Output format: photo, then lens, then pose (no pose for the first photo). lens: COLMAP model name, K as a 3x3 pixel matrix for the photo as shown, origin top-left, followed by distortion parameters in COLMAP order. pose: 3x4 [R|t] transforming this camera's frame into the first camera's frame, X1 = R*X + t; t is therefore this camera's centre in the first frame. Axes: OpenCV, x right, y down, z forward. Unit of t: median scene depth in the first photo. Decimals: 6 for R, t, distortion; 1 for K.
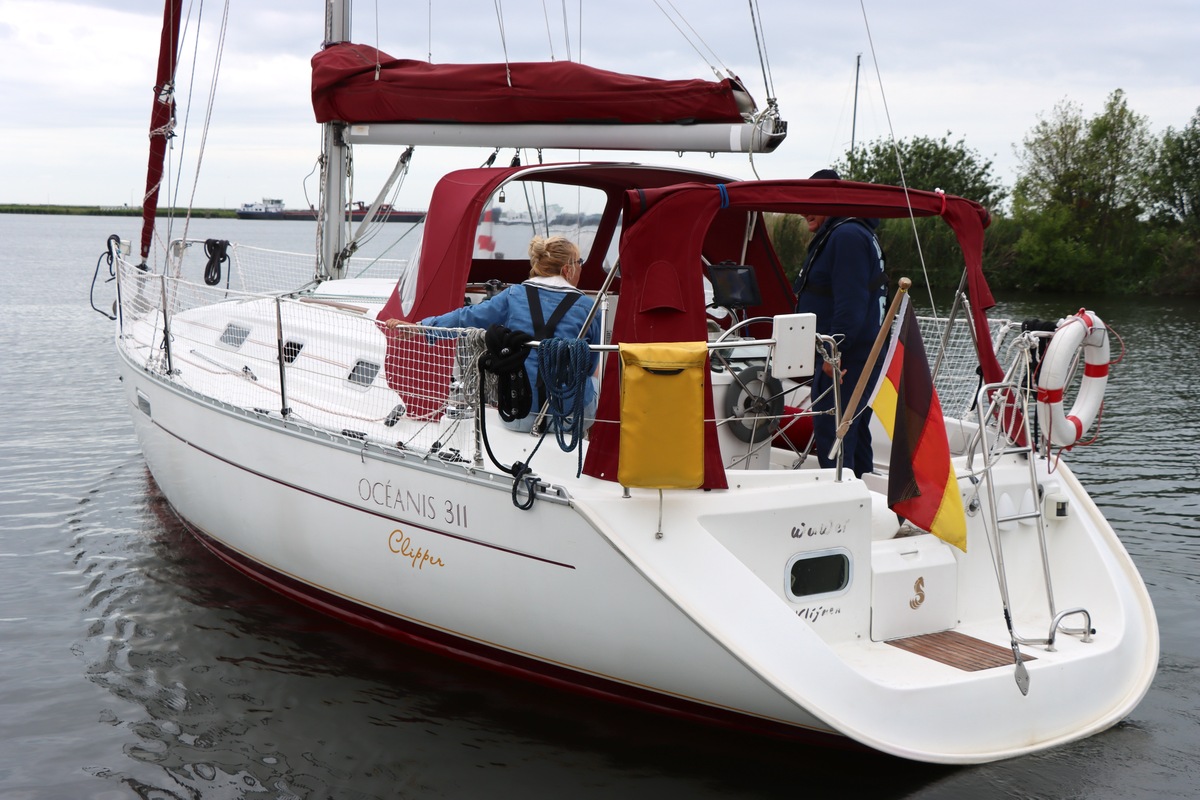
lens RADIAL K [[1696.9, 0, 600.0], [0, 1696.9, 400.0], [0, 0, 1]] dist [0.078868, 0.051122]
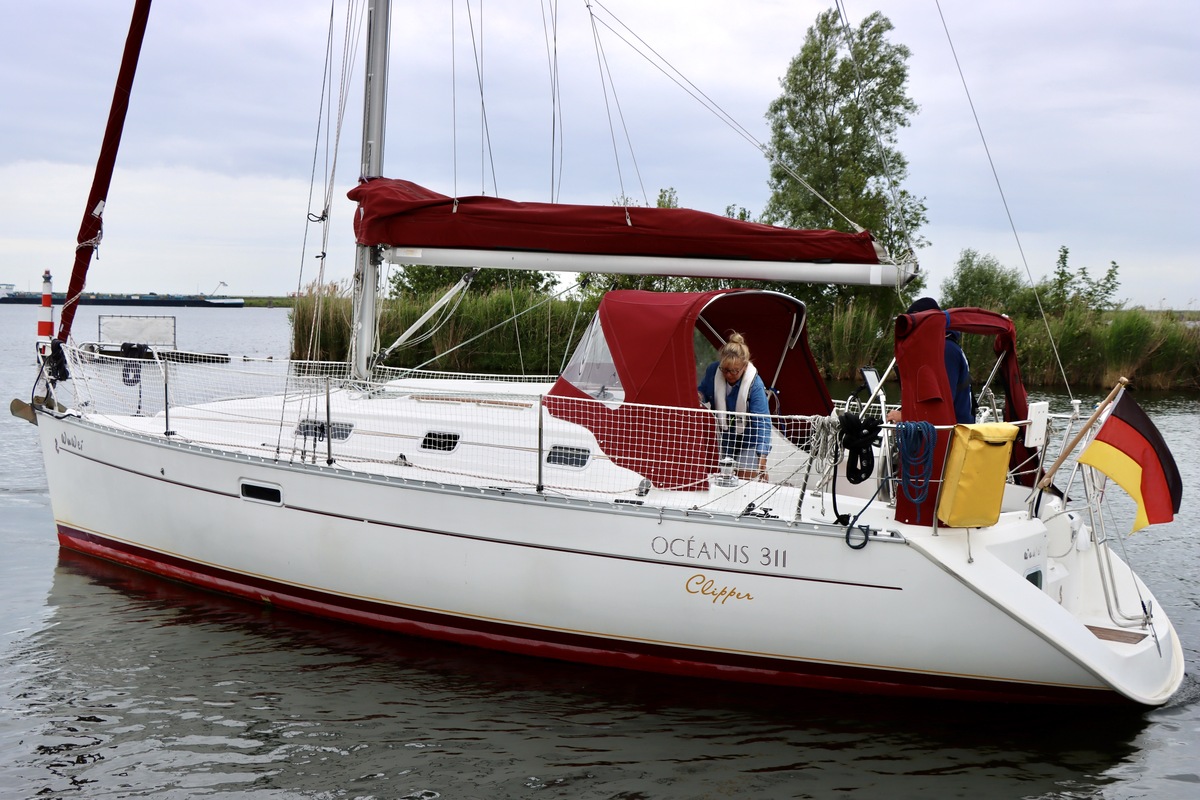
lens RADIAL K [[1613.1, 0, 600.0], [0, 1613.1, 400.0], [0, 0, 1]] dist [0.001079, 0.036212]
pose [[0.912274, -0.010183, 0.409454, -0.681866], [0.032759, 0.998302, -0.048160, 0.001035], [-0.408268, 0.057348, 0.911059, -0.084209]]
